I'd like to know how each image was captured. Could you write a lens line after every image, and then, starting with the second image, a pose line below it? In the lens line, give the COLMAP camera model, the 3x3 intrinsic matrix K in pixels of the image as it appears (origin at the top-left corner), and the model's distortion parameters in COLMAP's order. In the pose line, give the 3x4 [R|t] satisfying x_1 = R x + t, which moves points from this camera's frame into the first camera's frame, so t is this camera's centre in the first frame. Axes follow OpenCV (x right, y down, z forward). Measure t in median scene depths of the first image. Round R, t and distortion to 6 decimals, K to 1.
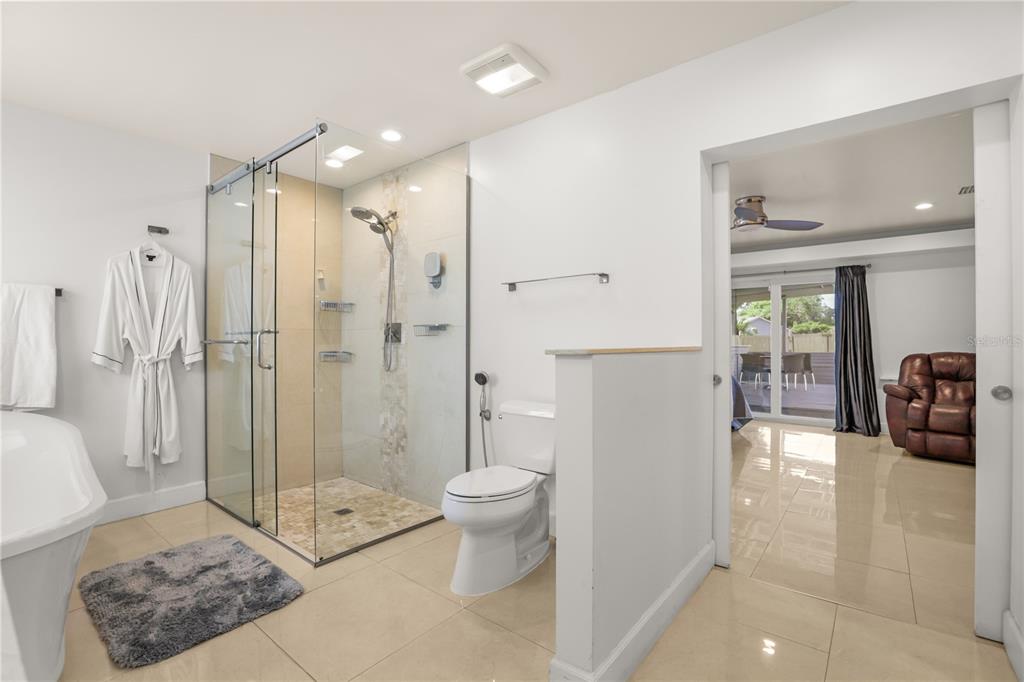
lens RADIAL K [[468.6, 0, 501.4], [0, 468.6, 344.2], [0, 0, 1]] dist [-0.036571, 0.006961]
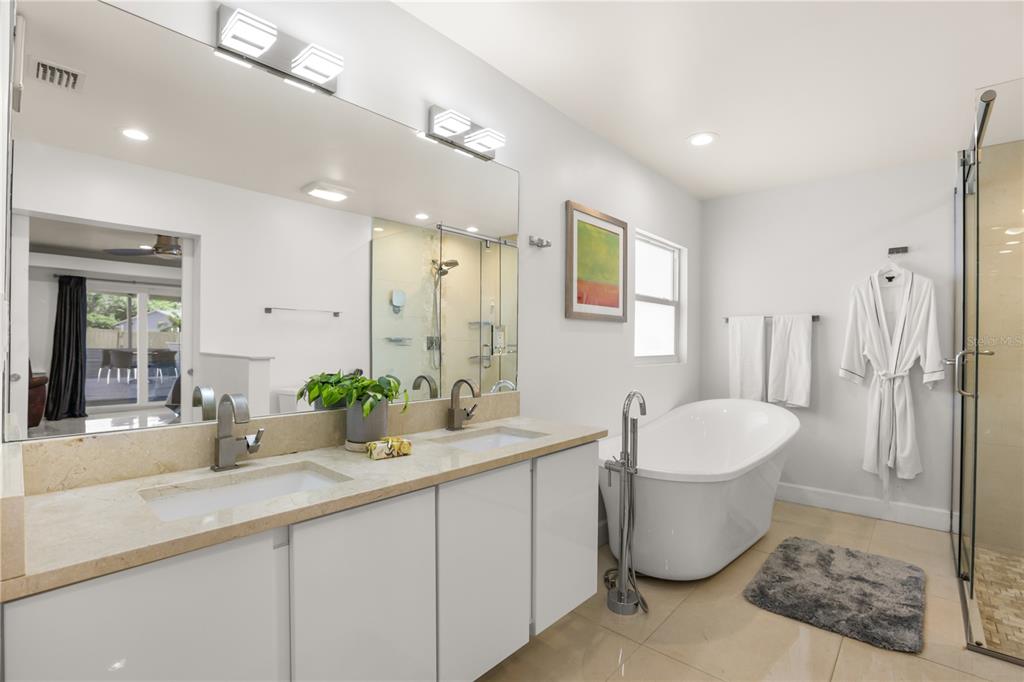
lens RADIAL K [[468.6, 0, 507.9], [0, 468.6, 341.1], [0, 0, 1]] dist [-0.036571, 0.006961]
pose [[-0.077347, -0.003683, -0.996997, 0.348831], [-0.007658, 0.999966, -0.003100, -0.034497], [0.996975, 0.007395, -0.077373, 0.205272]]
